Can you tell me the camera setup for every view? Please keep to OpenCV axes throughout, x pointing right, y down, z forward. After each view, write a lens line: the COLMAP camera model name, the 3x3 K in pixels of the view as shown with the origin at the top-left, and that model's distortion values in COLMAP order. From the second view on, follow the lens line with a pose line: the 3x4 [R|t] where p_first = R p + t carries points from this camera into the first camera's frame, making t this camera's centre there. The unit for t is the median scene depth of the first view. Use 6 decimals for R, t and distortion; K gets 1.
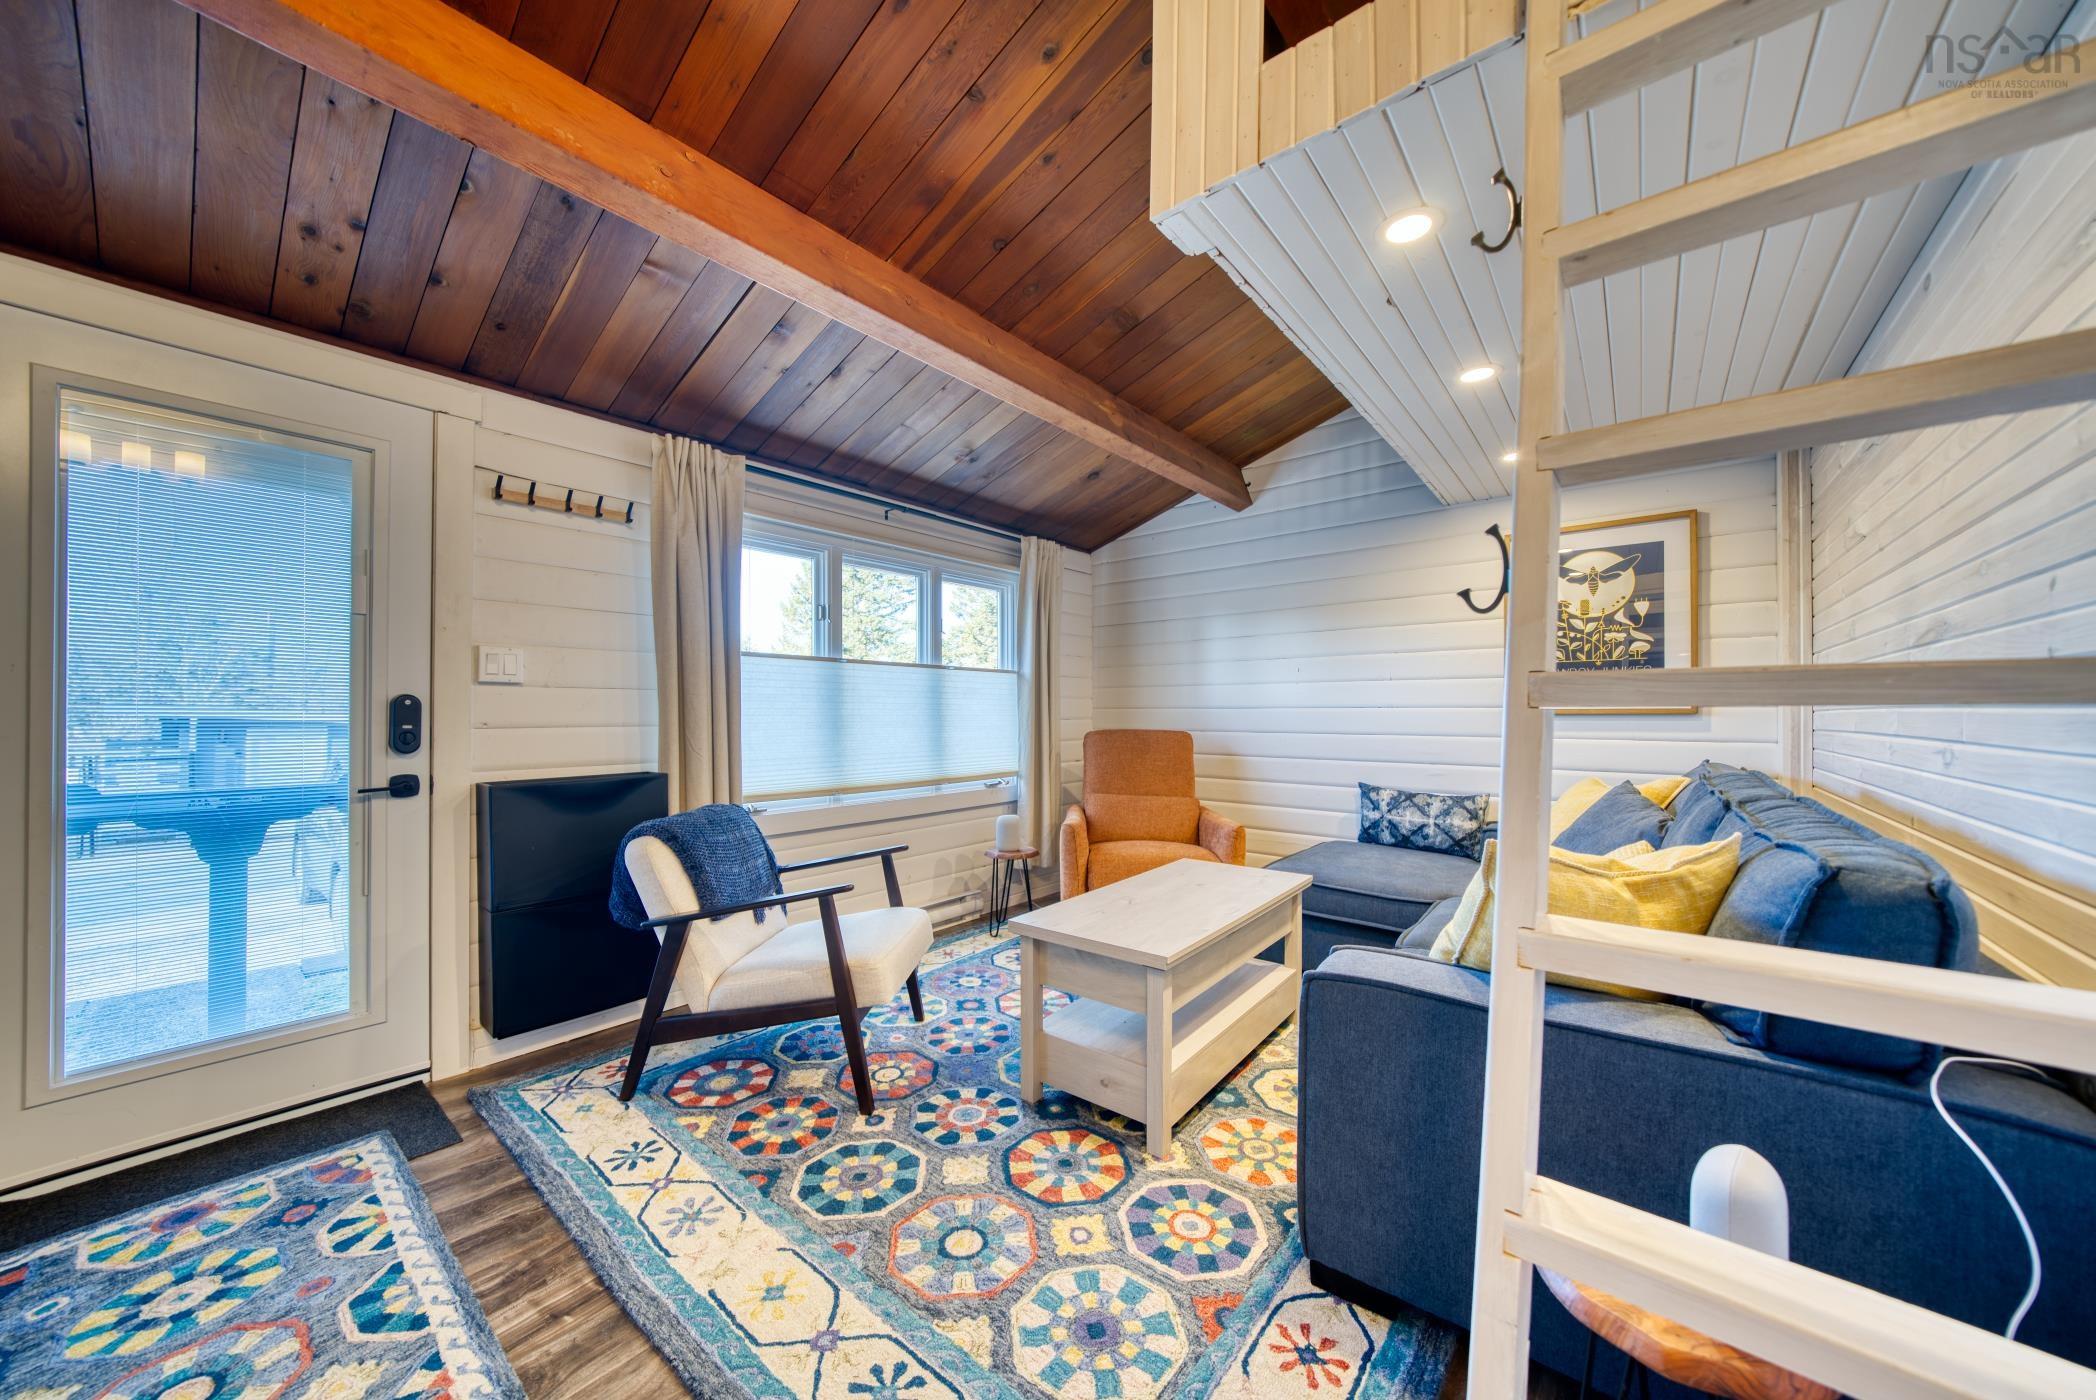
lens RADIAL K [[717.8, 0, 1039.5], [0, 717.8, 713.7], [0, 0, 1]] dist [-0.000722, 0.000165]
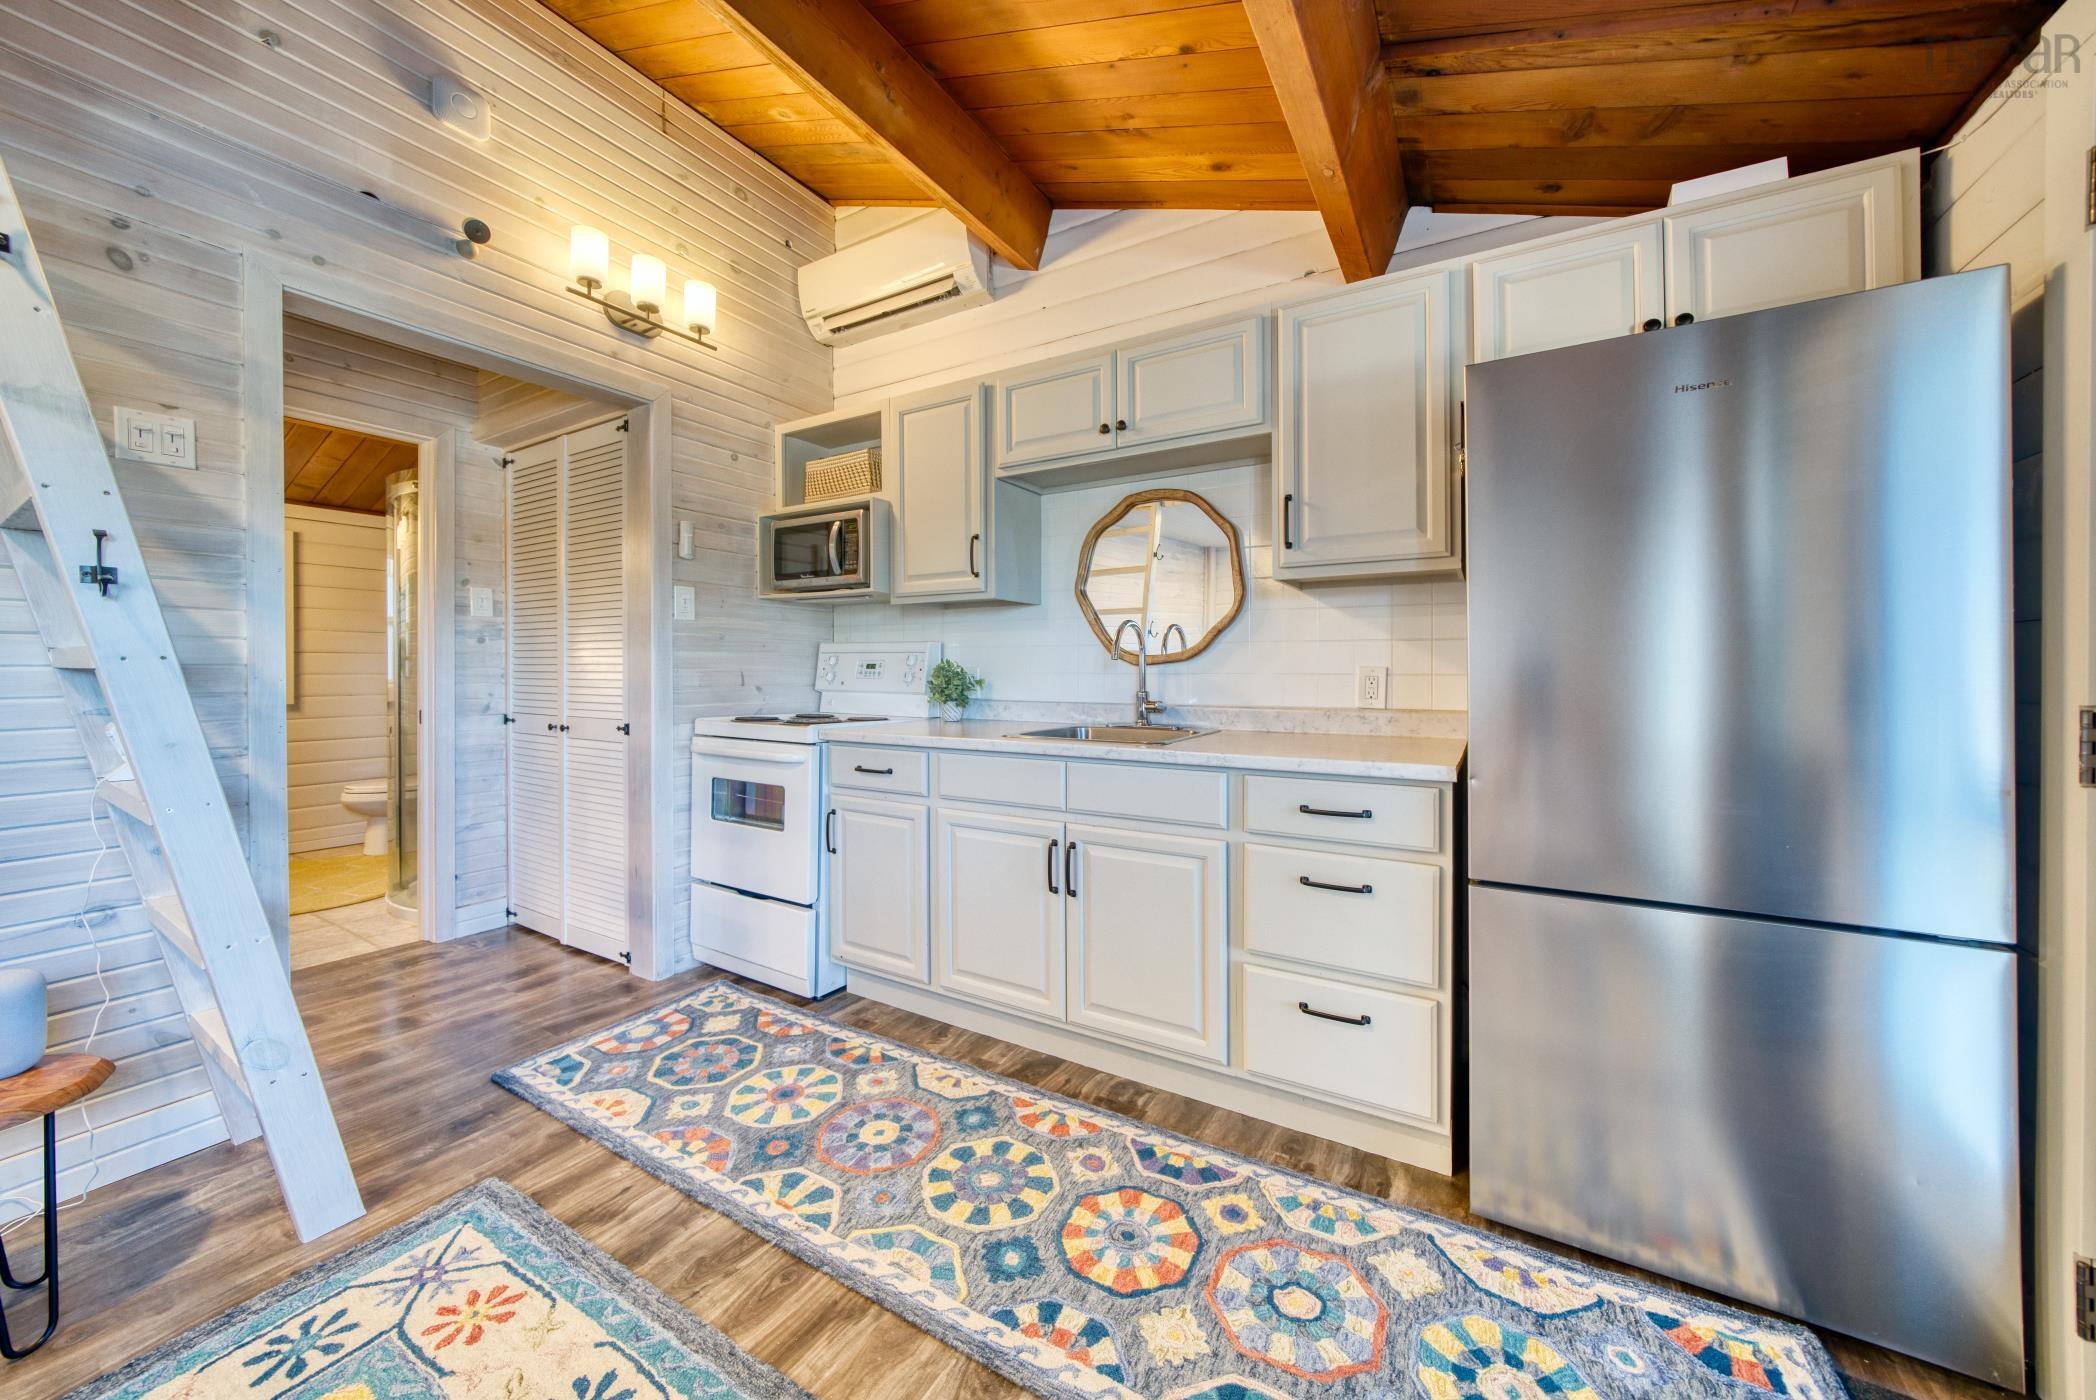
lens RADIAL K [[732.2, 0, 1053.8], [0, 732.2, 668.4], [0, 0, 1]] dist [0.000477, 0.000135]
pose [[-0.986418, -0.000276, -0.164255, -0.489766], [-0.000774, 0.999995, 0.002968, -0.009566], [0.164253, 0.003055, -0.986413, 1.556548]]
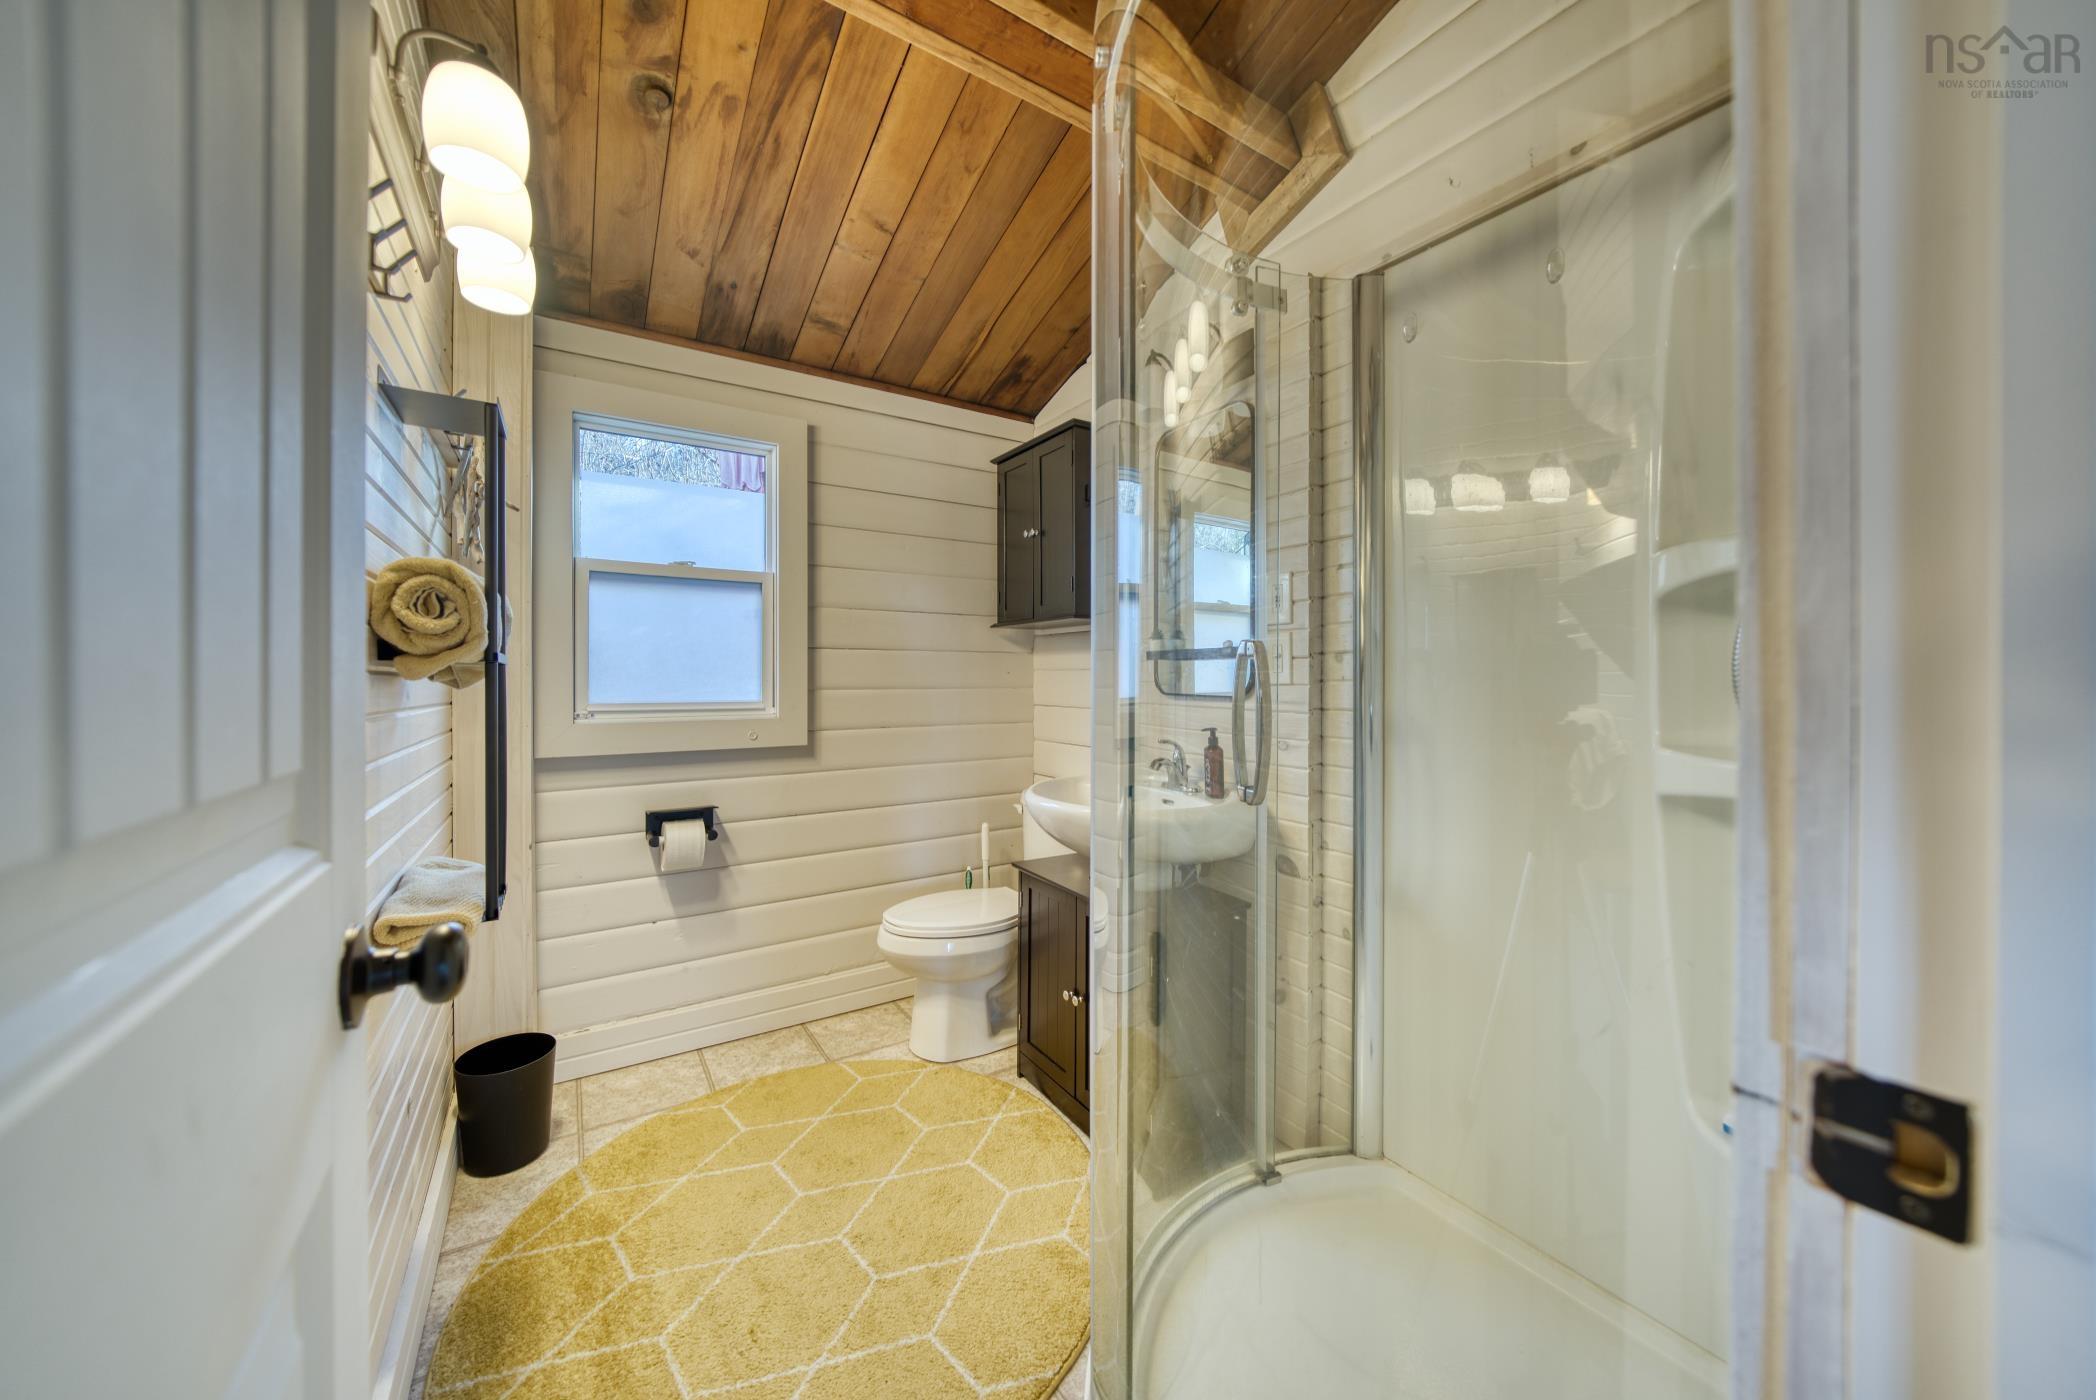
lens RADIAL K [[732.2, 0, 1053.8], [0, 732.2, 668.4], [0, 0, 1]] dist [0.000477, 0.000135]
pose [[-0.957226, 0.002441, 0.289330, 1.052586], [0.000720, 0.999981, -0.006056, -0.005646], [-0.289340, -0.005589, -0.957210, -0.465109]]
